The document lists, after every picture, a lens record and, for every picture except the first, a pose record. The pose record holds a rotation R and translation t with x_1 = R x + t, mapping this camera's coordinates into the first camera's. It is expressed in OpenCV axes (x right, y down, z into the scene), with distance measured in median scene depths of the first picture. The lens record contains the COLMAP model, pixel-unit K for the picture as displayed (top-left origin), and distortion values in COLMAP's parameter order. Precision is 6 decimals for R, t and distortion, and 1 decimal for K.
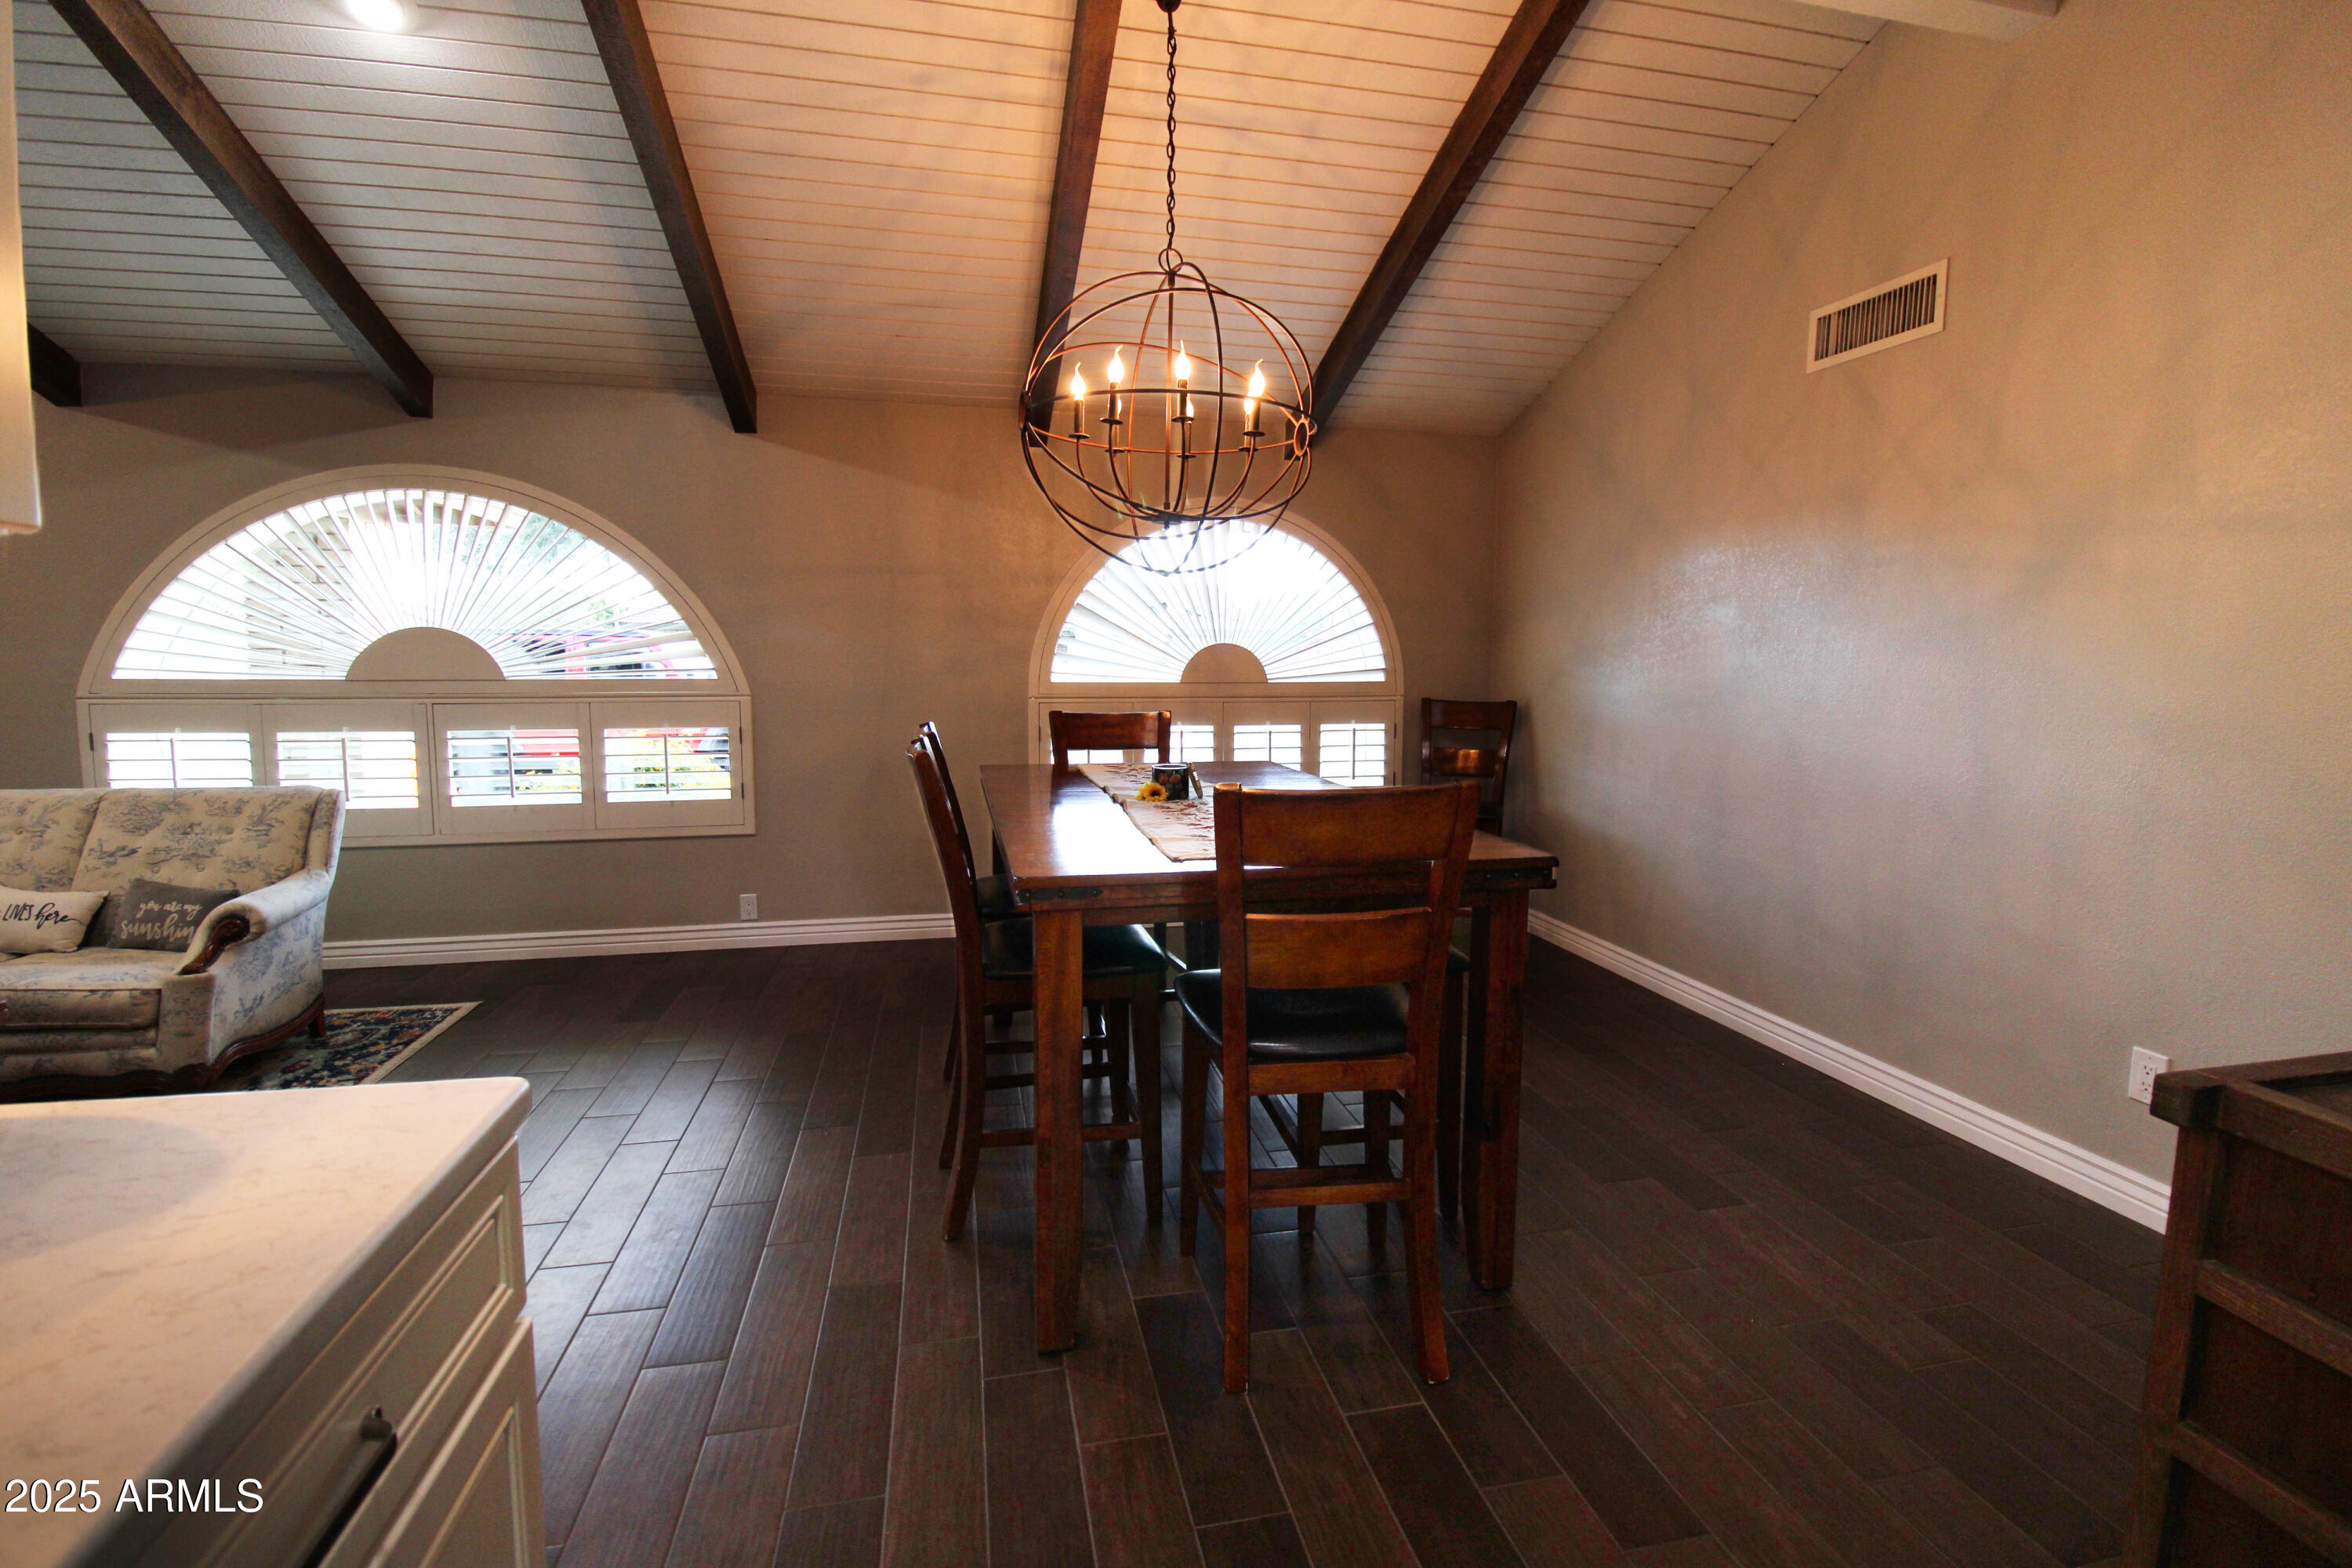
lens RADIAL K [[1081.1, 0, 1179.1], [0, 1081.1, 780.4], [0, 0, 1]] dist [0.005441, 0.000010]
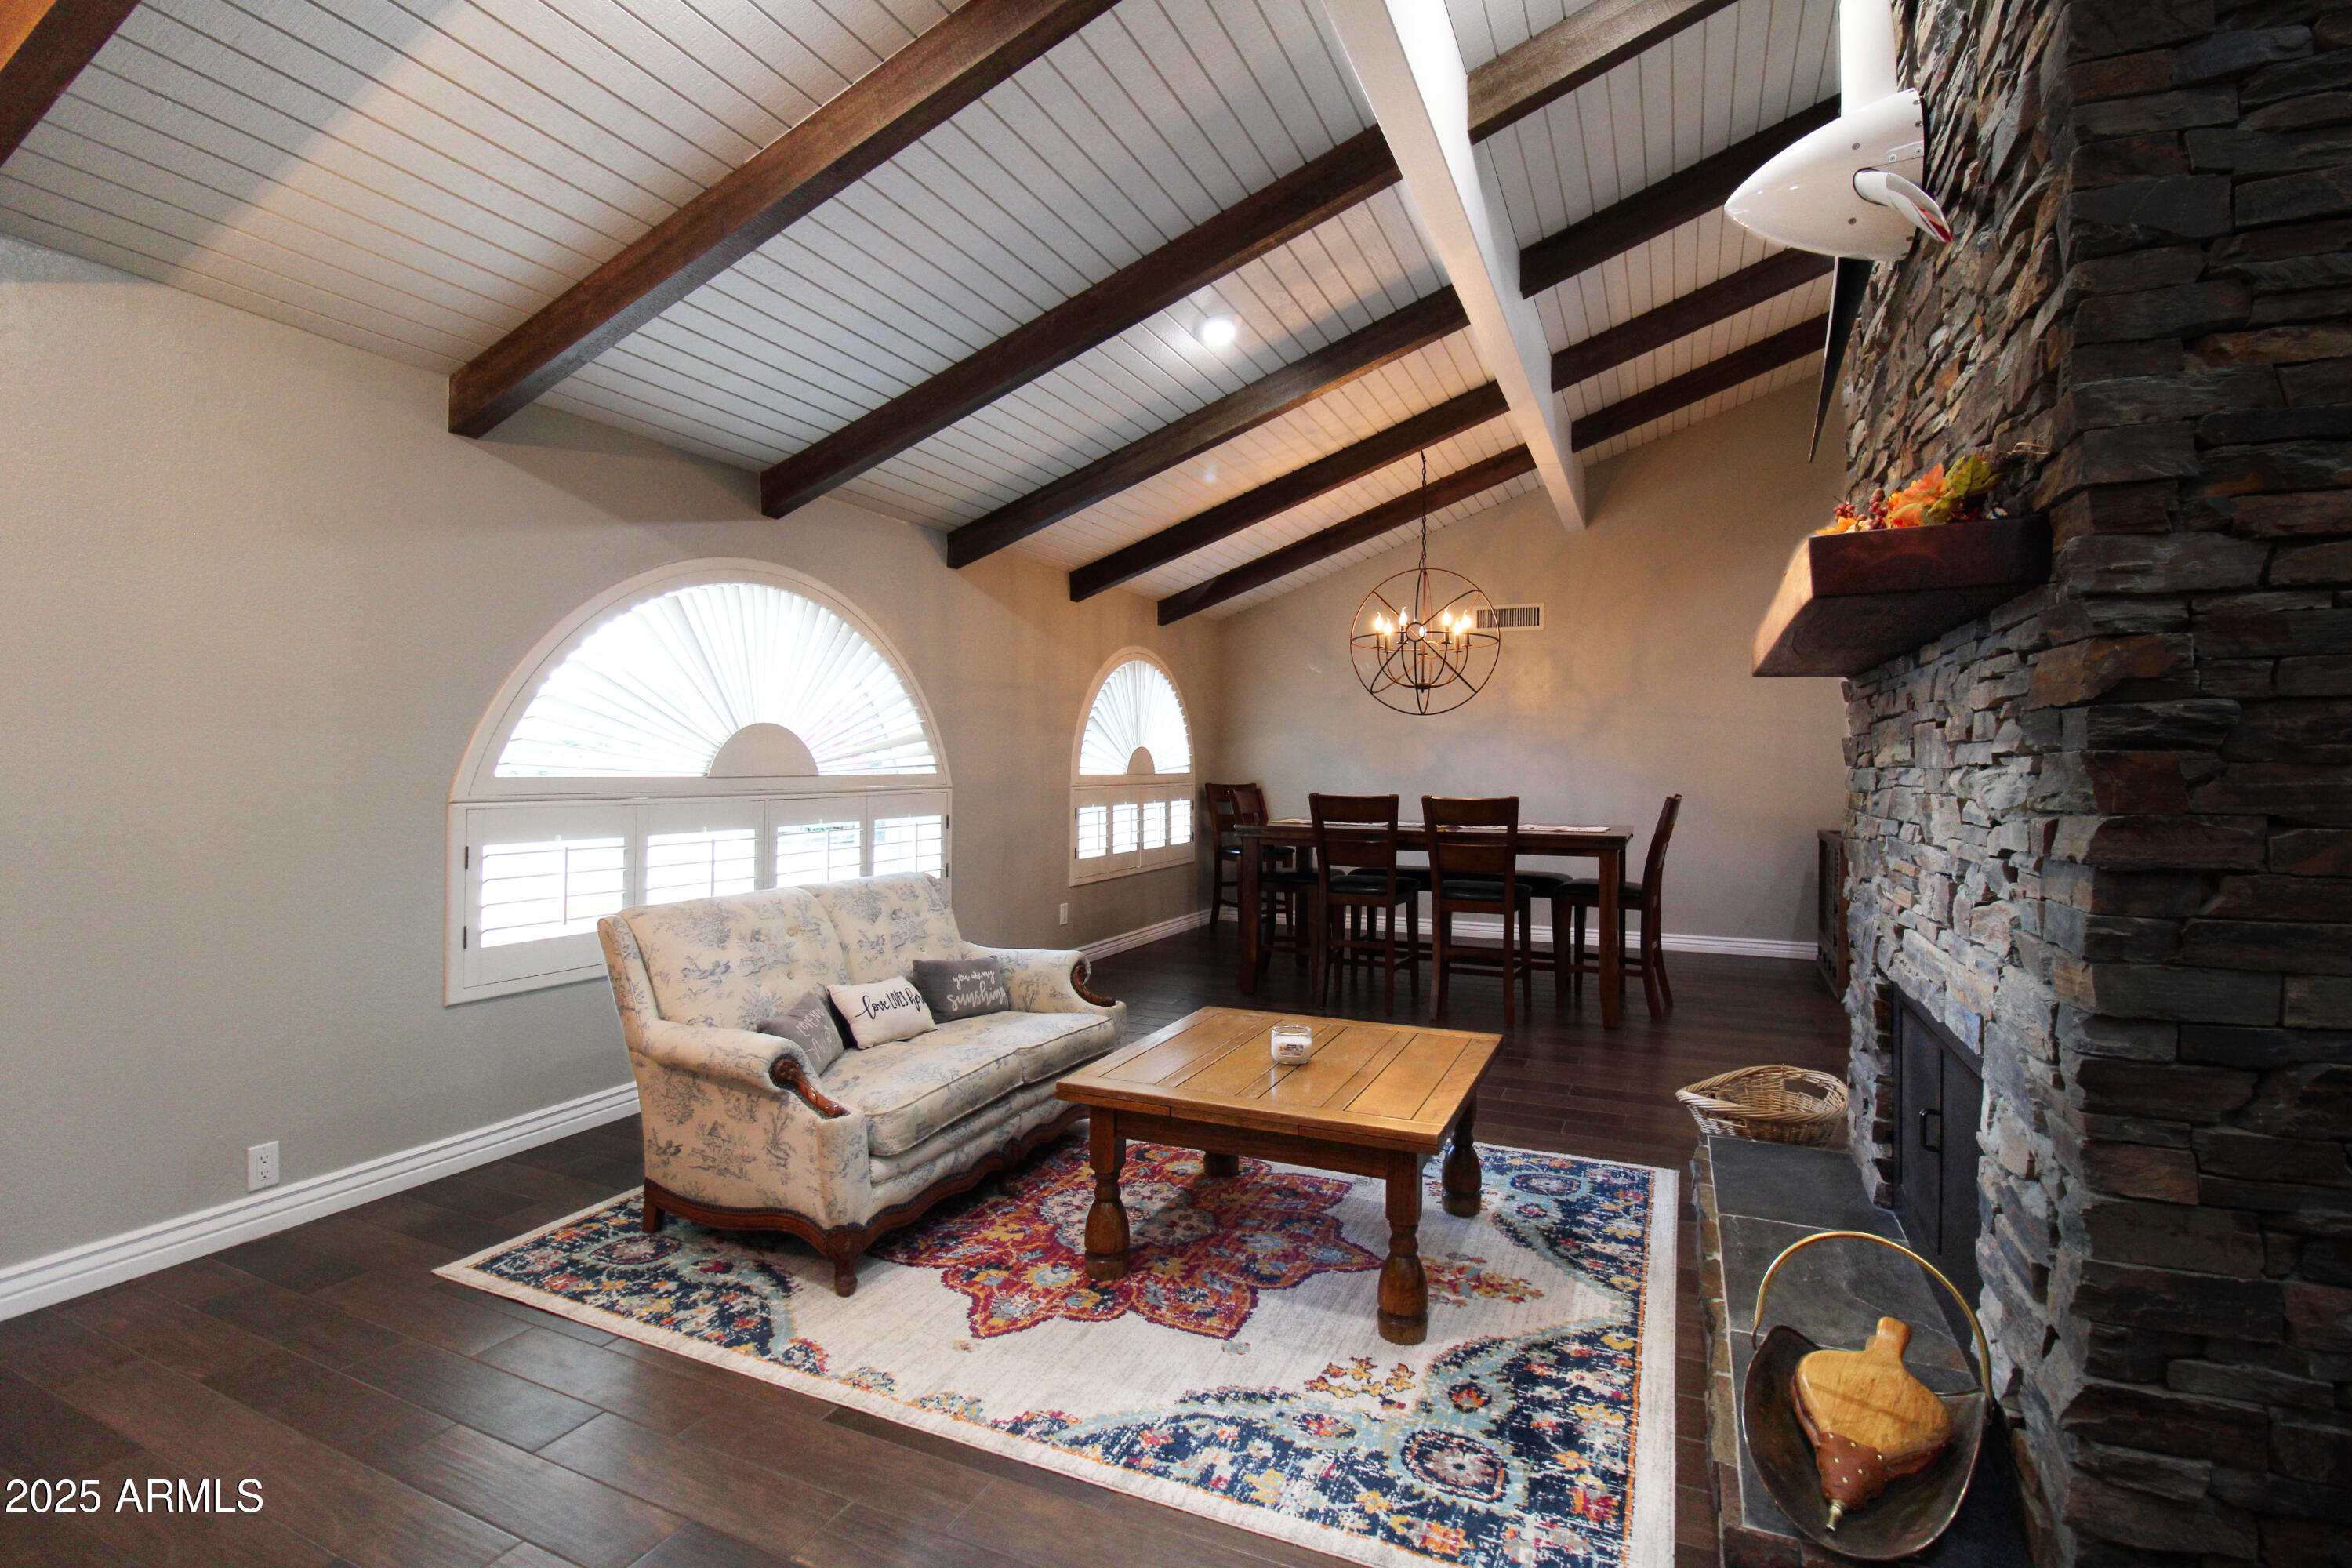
lens RADIAL K [[1081.1, 0, 1180.6], [0, 1081.1, 775.2], [0, 0, 1]] dist [0.005441, 0.000010]
pose [[0.598073, -0.011433, 0.801360, -1.300616], [0.103519, 0.992624, -0.063097, 0.007405], [-0.794728, 0.120693, 0.594845, 0.125492]]
